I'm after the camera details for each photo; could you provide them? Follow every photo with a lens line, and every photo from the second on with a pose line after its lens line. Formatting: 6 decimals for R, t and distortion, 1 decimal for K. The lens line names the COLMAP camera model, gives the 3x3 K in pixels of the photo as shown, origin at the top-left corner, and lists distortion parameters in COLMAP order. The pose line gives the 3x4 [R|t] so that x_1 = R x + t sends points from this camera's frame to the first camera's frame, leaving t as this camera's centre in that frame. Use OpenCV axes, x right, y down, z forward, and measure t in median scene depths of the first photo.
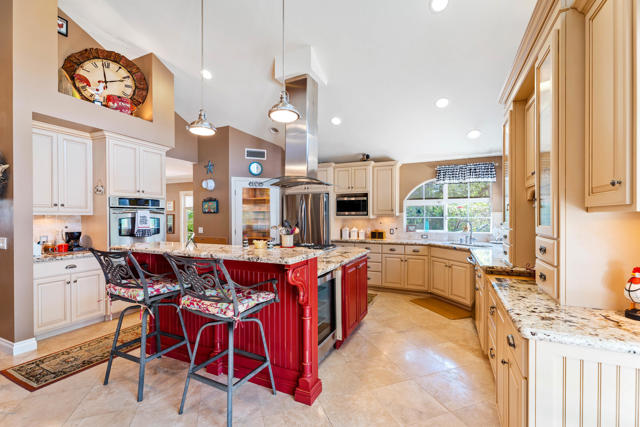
lens RADIAL K [[271.9, 0, 323.2], [0, 271.9, 219.2], [0, 0, 1]] dist [0.002440, 0.000099]
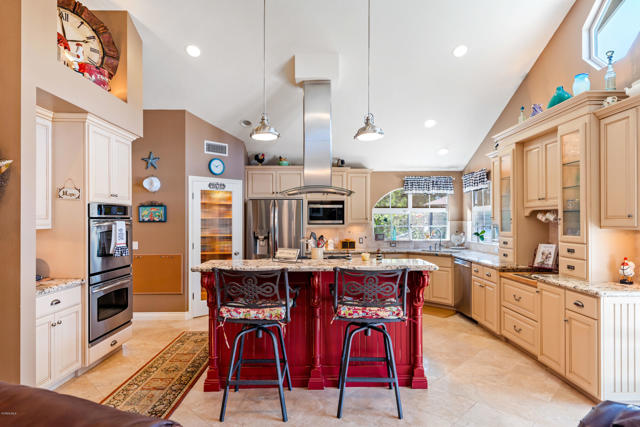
lens RADIAL K [[358.0, 0, 322.0], [0, 358.0, 219.8], [0, 0, 1]] dist [0.002285, 0.000322]
pose [[0.904167, -0.000318, 0.427180, -0.596463], [0.004934, 0.999941, -0.009698, -0.024237], [-0.427152, 0.010876, 0.904115, -0.124696]]
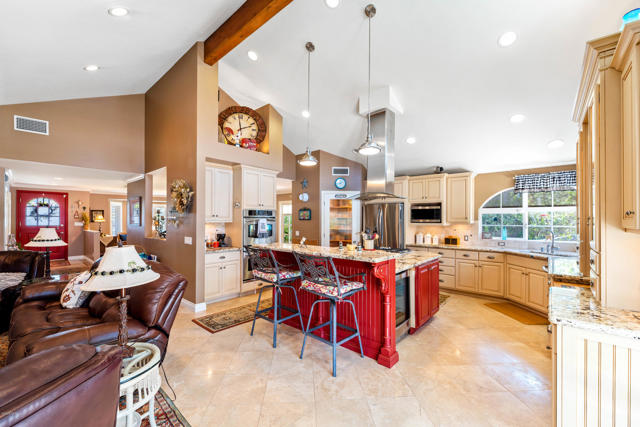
lens RADIAL K [[258.4, 0, 322.9], [0, 258.4, 218.6], [0, 0, 1]] dist [0.003130, 0.000069]
pose [[0.960786, 0.003747, -0.277267, -0.006713], [-0.007154, 0.999911, -0.011278, -0.022131], [0.277200, 0.012820, 0.960727, -0.176148]]
